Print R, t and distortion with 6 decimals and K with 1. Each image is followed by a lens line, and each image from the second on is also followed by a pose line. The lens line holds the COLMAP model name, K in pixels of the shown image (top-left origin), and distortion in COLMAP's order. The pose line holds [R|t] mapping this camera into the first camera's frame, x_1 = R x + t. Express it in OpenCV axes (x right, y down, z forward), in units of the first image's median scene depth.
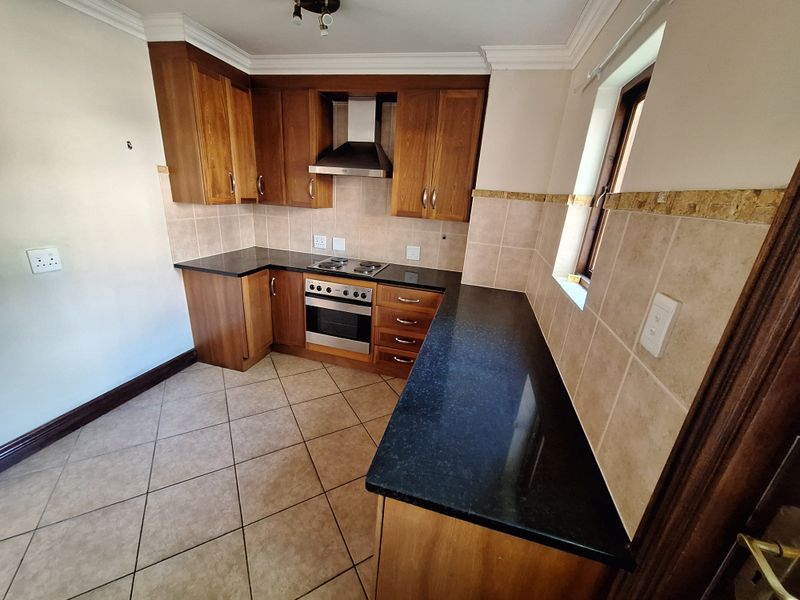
lens RADIAL K [[316.0, 0, 398.2], [0, 316.0, 299.5], [0, 0, 1]] dist [0.000400, -0.000361]
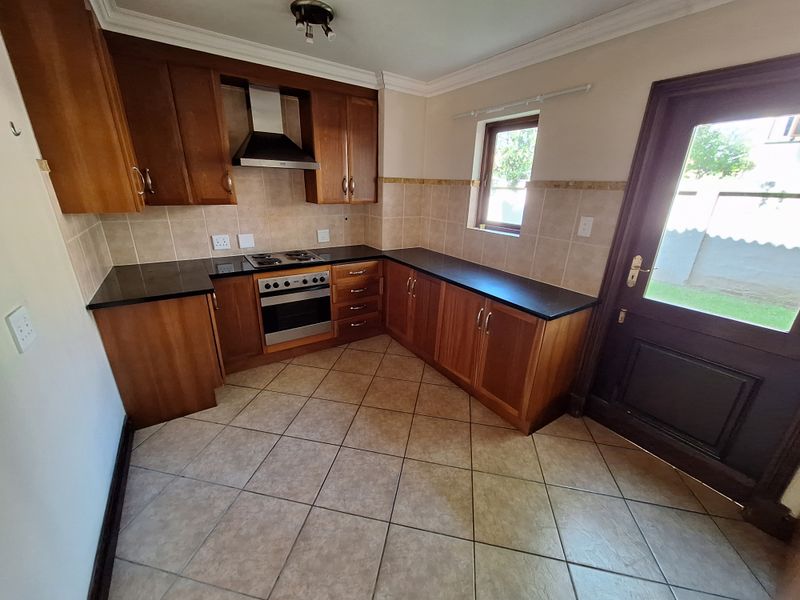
lens RADIAL K [[316.0, 0, 395.0], [0, 316.0, 299.6], [0, 0, 1]] dist [0.000400, -0.000361]
pose [[0.666223, -0.303362, 0.681262, -0.691033], [0.259922, 0.950698, 0.169156, -0.063320], [-0.698990, 0.064379, 0.712227, 0.046202]]
